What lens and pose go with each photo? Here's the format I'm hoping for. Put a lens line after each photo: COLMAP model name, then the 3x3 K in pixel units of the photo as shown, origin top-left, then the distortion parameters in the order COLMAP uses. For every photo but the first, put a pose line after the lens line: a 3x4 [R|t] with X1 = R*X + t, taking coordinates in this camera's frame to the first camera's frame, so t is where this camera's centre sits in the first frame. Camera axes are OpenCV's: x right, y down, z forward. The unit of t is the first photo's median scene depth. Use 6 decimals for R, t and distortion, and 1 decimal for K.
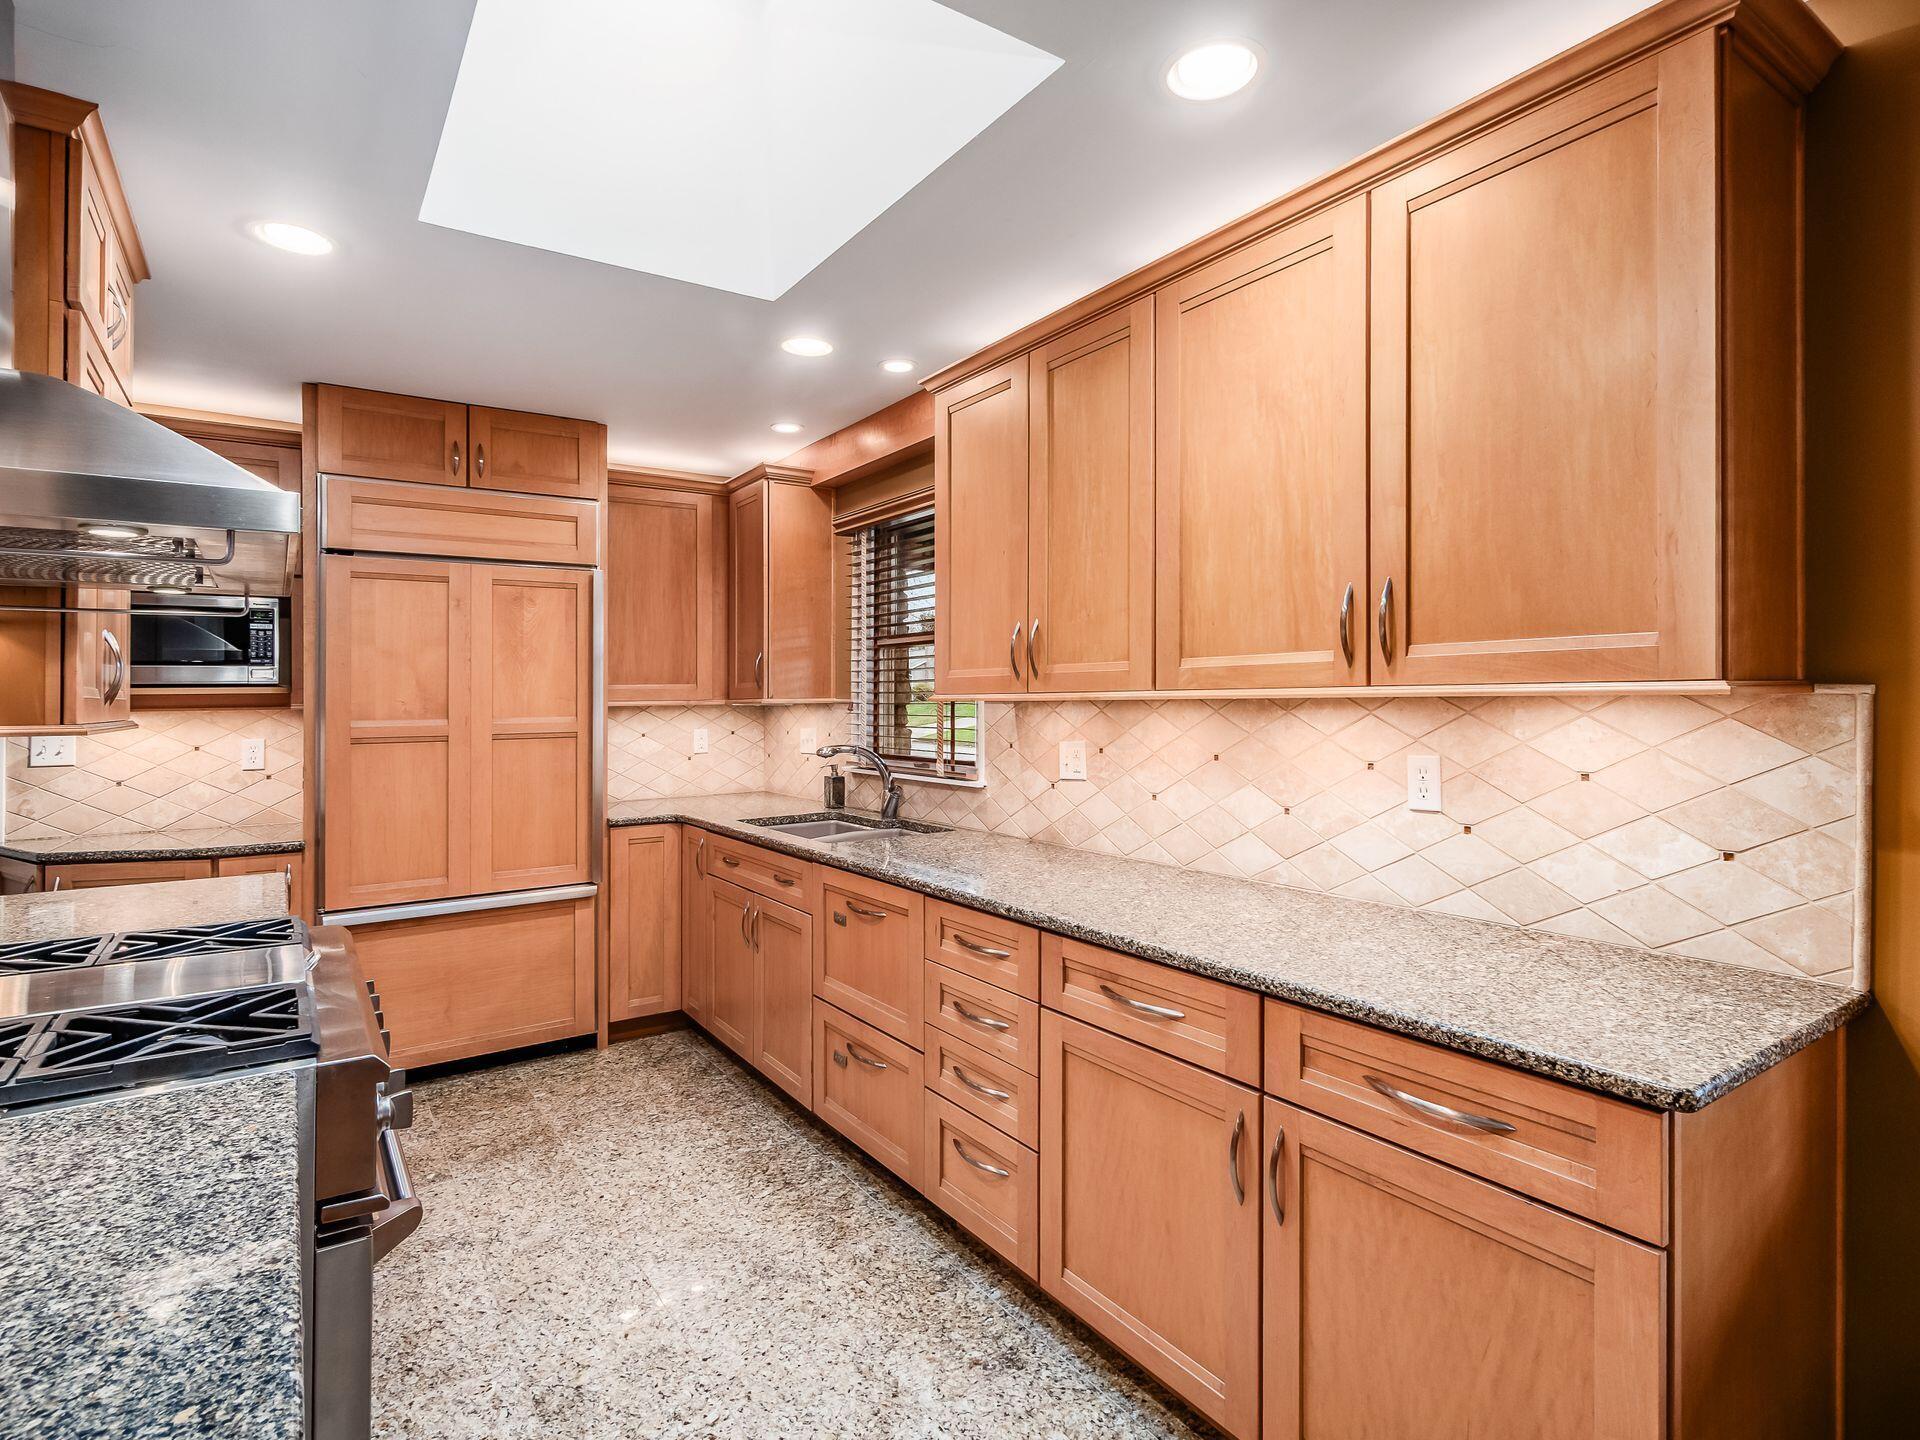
lens RADIAL K [[990.2, 0, 953.5], [0, 990.2, 703.4], [0, 0, 1]] dist [-0.000994, 0.000451]
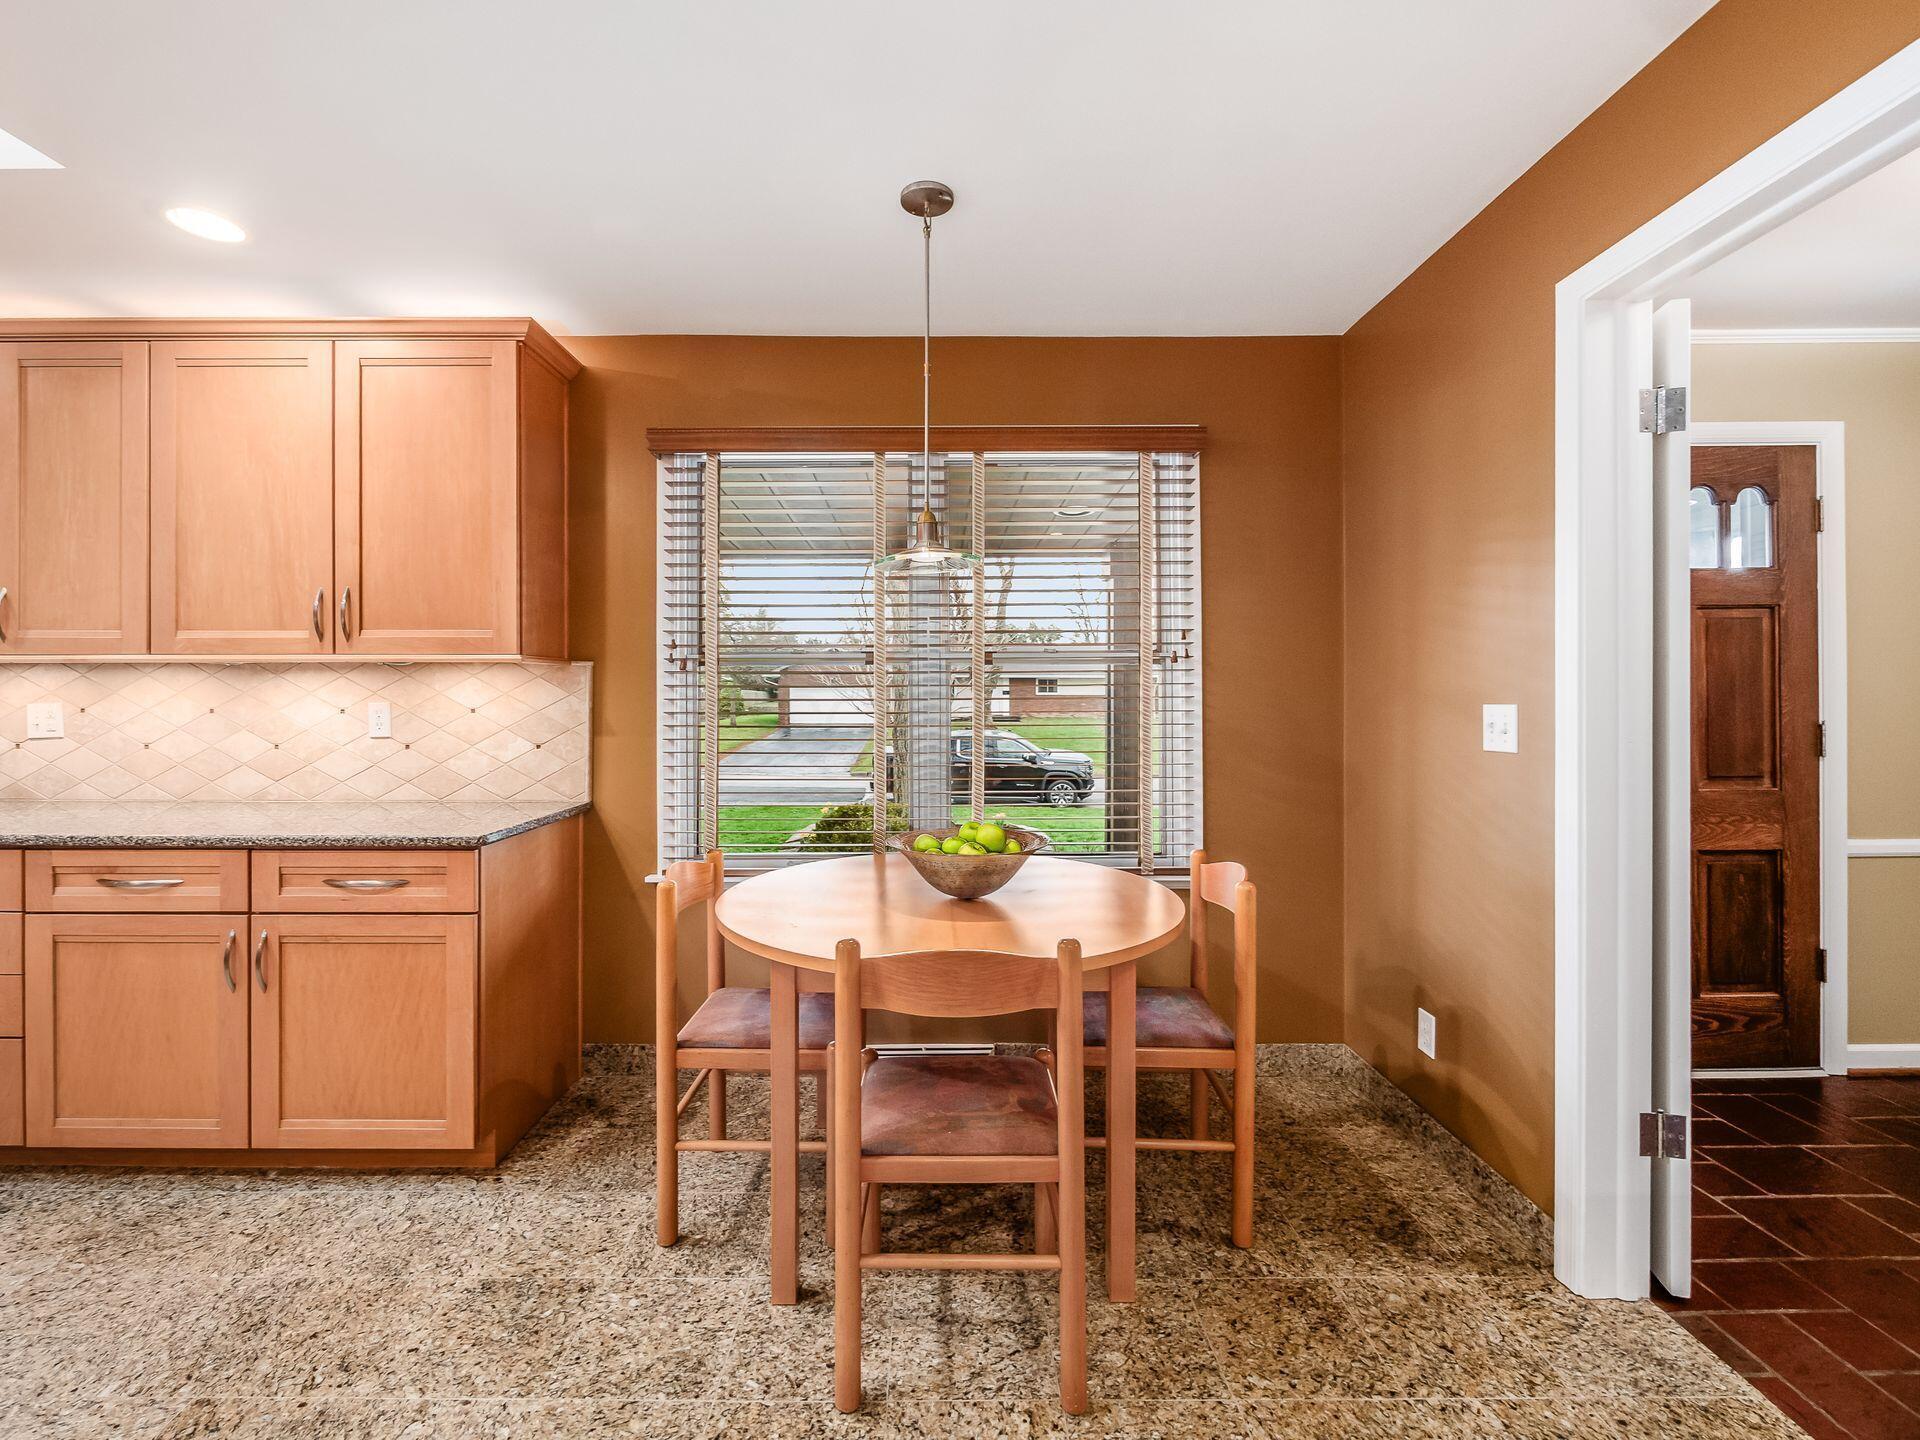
lens RADIAL K [[839.7, 0, 941.1], [0, 839.7, 710.3], [0, 0, 1]] dist [-0.002697, -0.000416]
pose [[0.562336, -0.003940, 0.826900, -0.096317], [-0.003509, 0.999968, 0.007150, 0.039566], [-0.826901, -0.006922, 0.562304, -0.373751]]
